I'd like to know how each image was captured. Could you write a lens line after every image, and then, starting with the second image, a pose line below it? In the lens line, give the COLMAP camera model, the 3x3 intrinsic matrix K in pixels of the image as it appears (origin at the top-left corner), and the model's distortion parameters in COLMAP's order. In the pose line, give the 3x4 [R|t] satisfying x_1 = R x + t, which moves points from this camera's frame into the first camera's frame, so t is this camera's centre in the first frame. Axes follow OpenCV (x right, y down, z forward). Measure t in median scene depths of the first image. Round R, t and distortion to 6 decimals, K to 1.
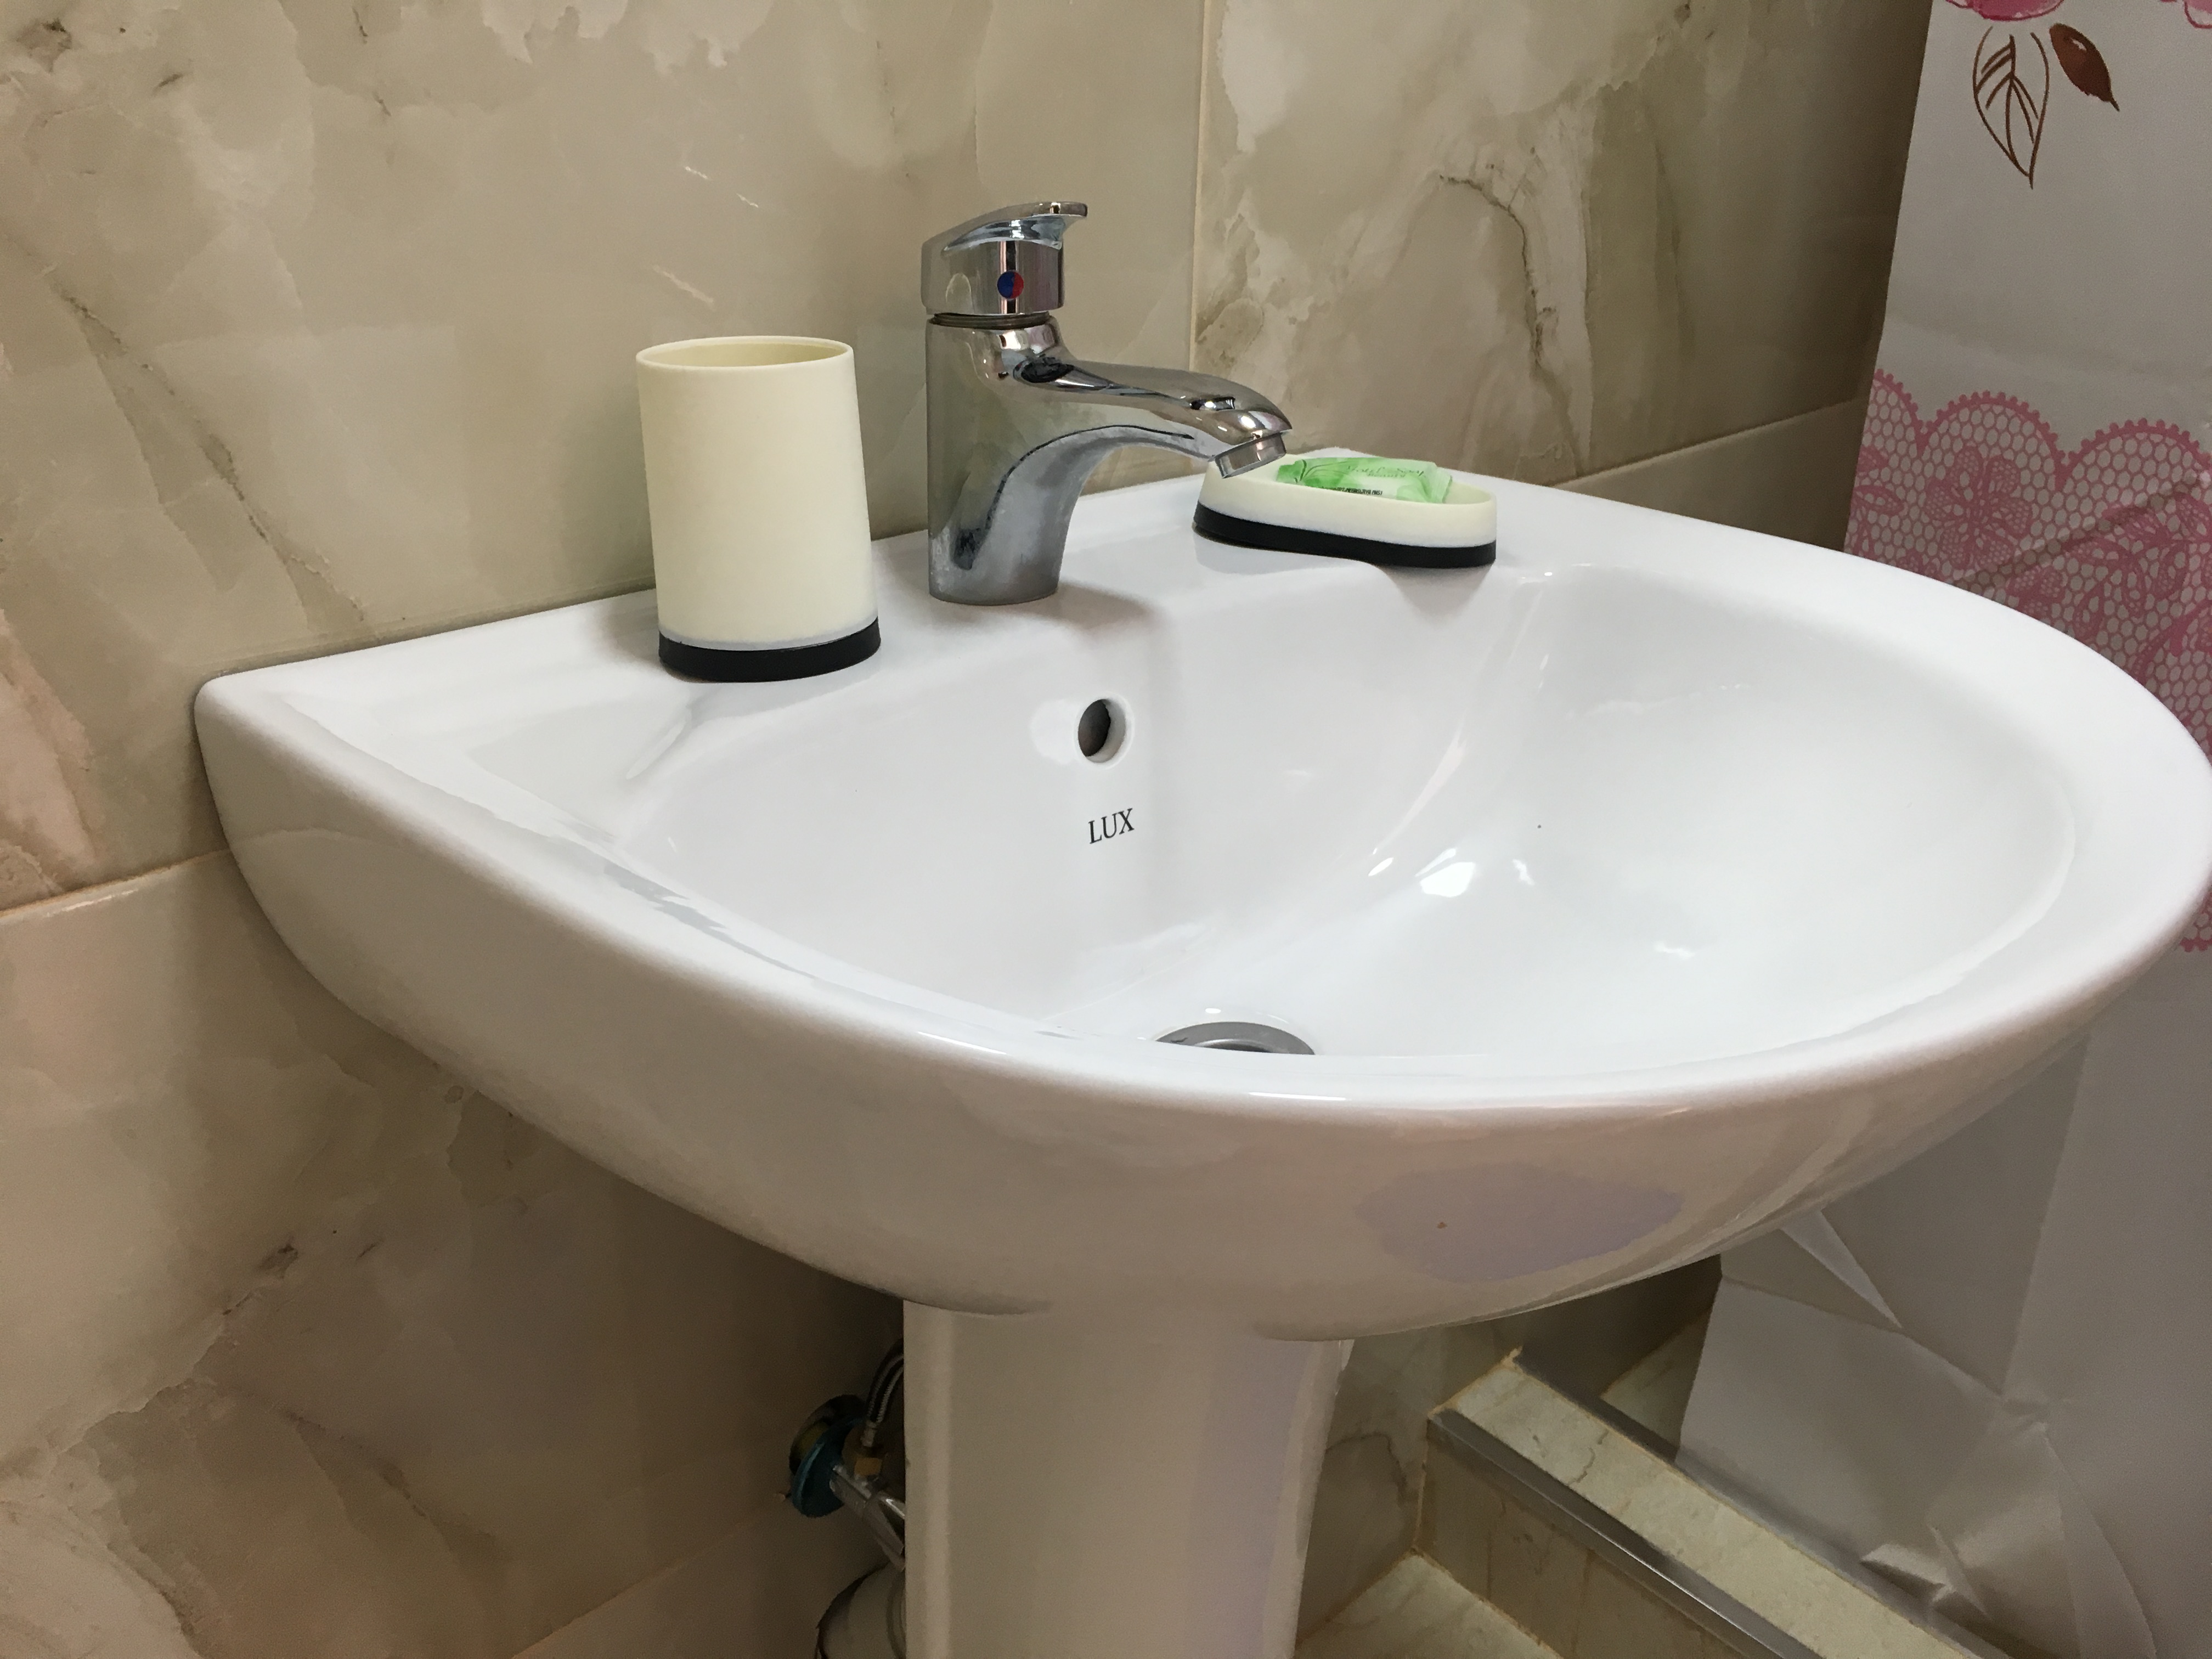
lens RADIAL K [[1894.5, 0, 1114.7], [0, 1894.5, 824.4], [0, 0, 1]] dist [0.060978, -0.086268]
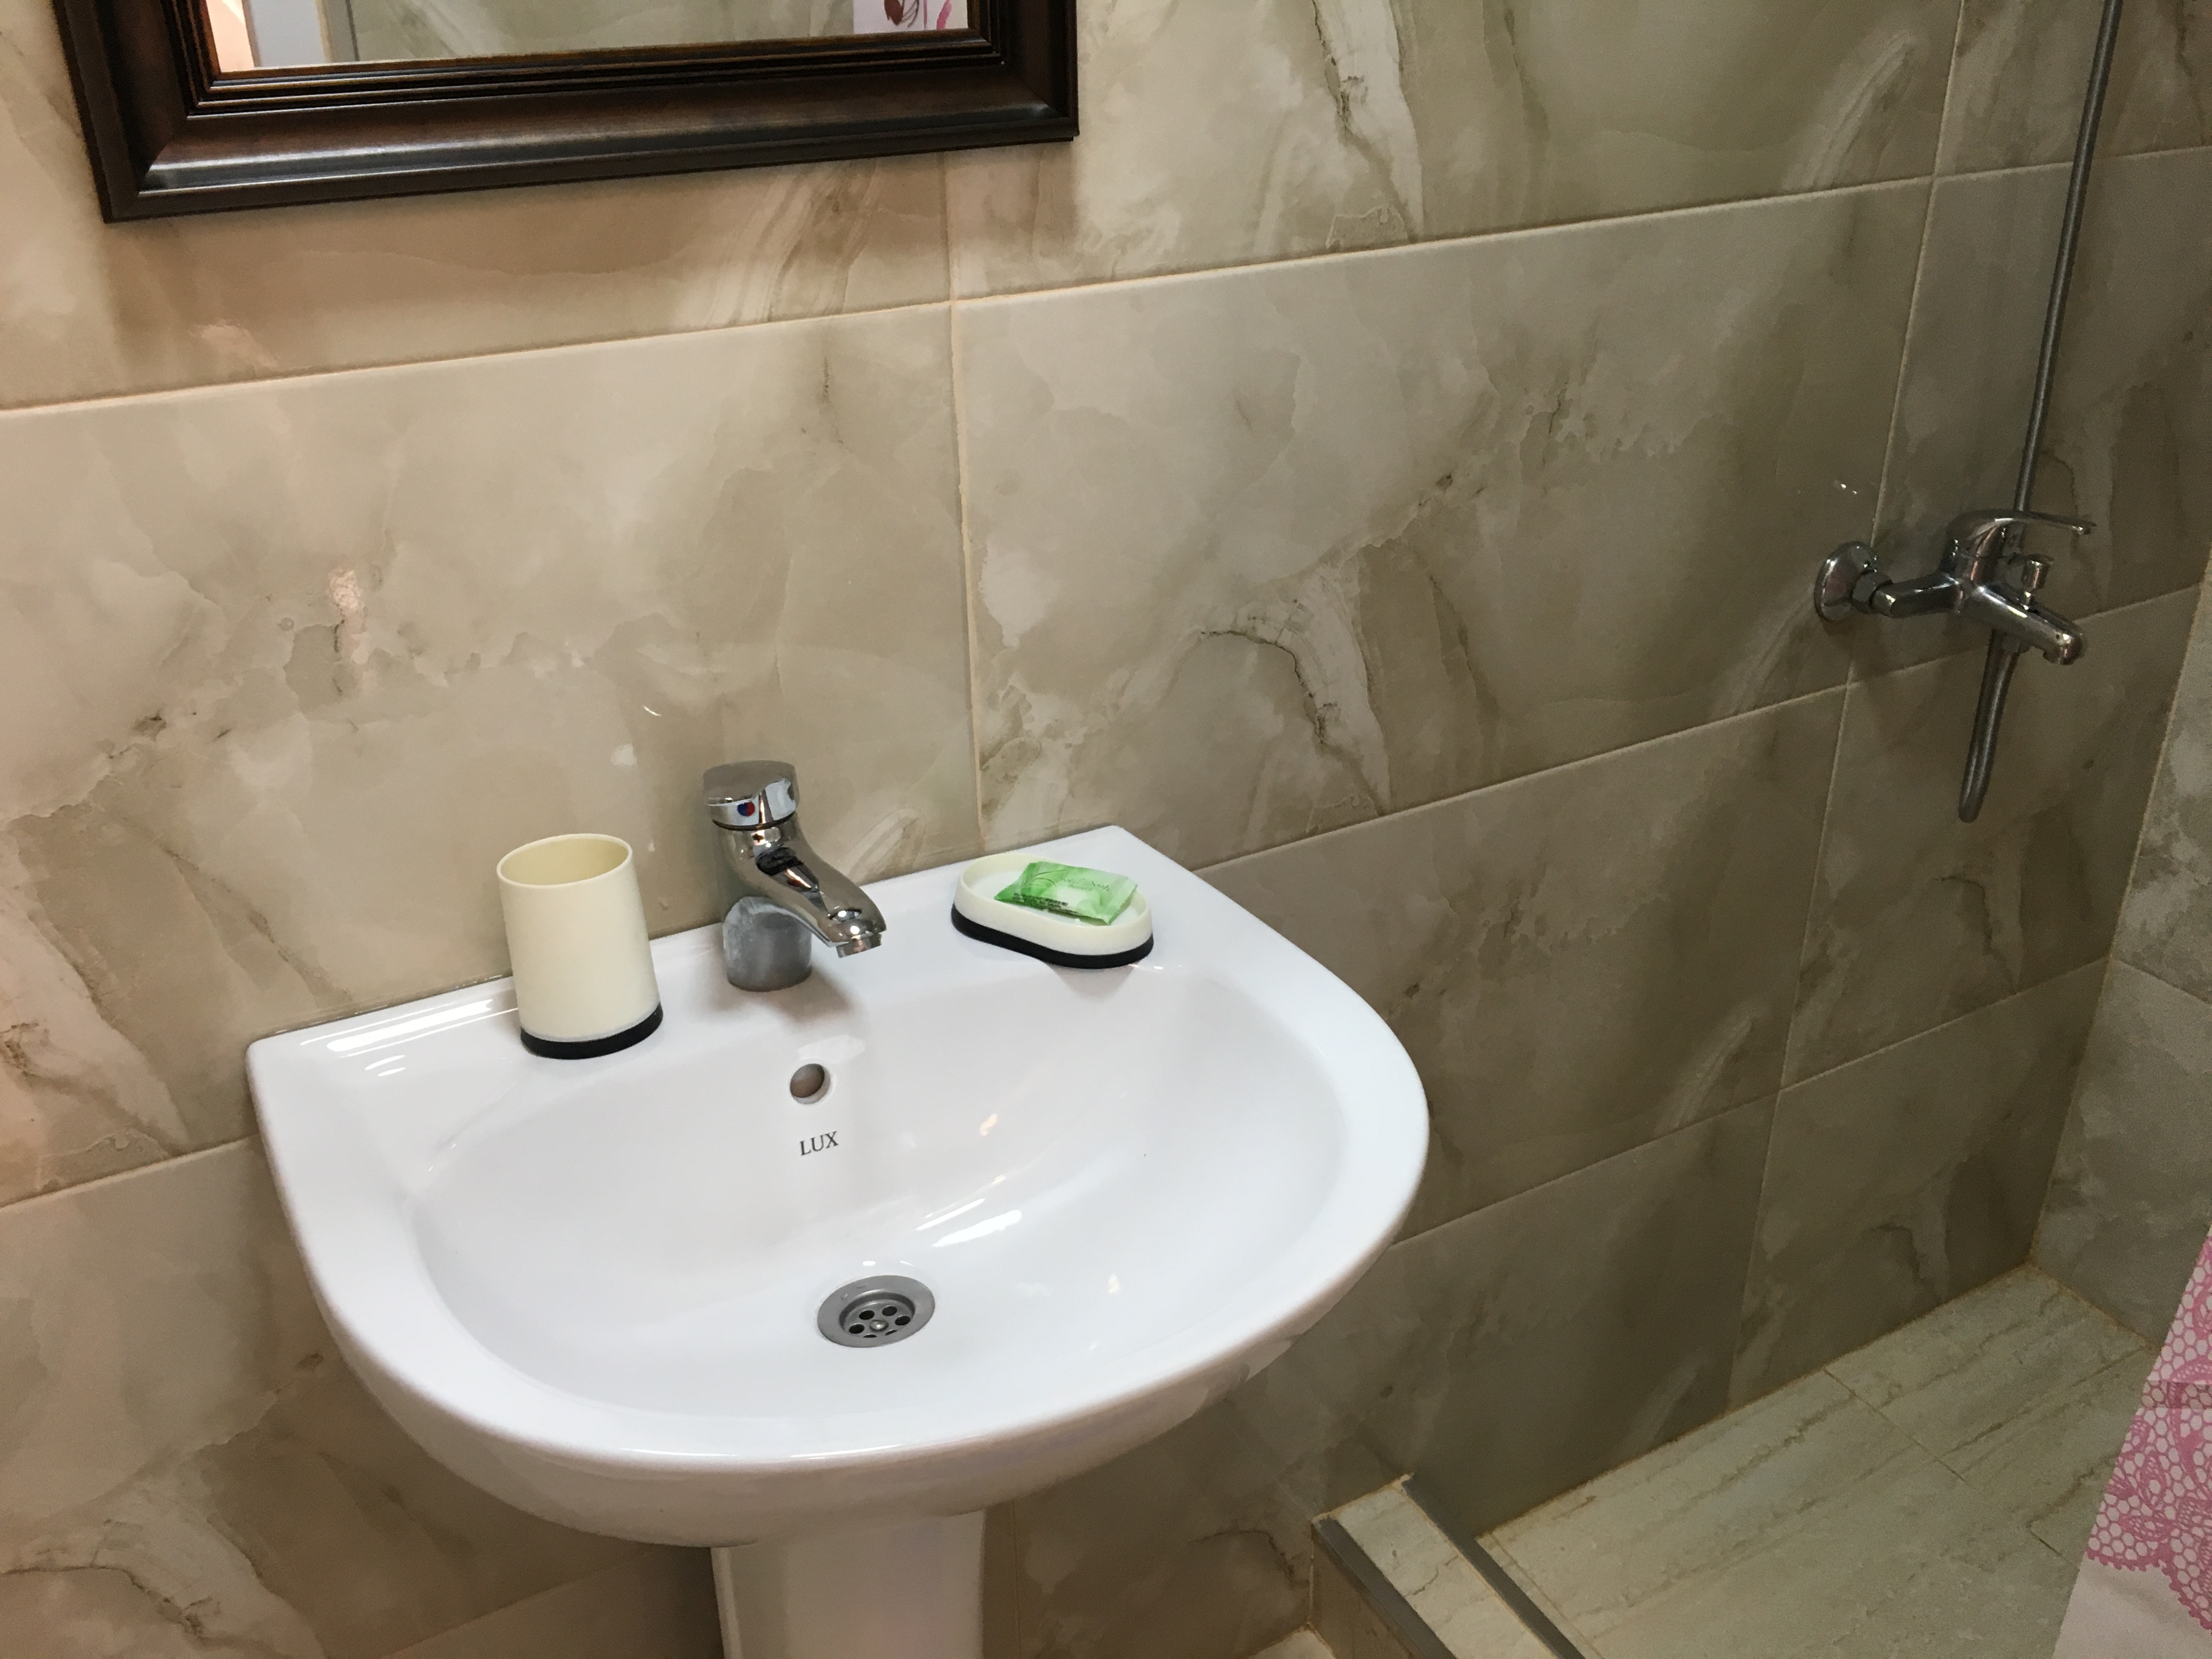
lens RADIAL K [[1894.5, 0, 1109.4], [0, 1894.5, 829.3], [0, 0, 1]] dist [0.060978, -0.086268]
pose [[0.972356, 0.067855, -0.223426, 0.431607], [-0.063561, 0.997630, 0.026362, -0.240597], [0.224685, -0.011432, 0.974364, -0.334631]]
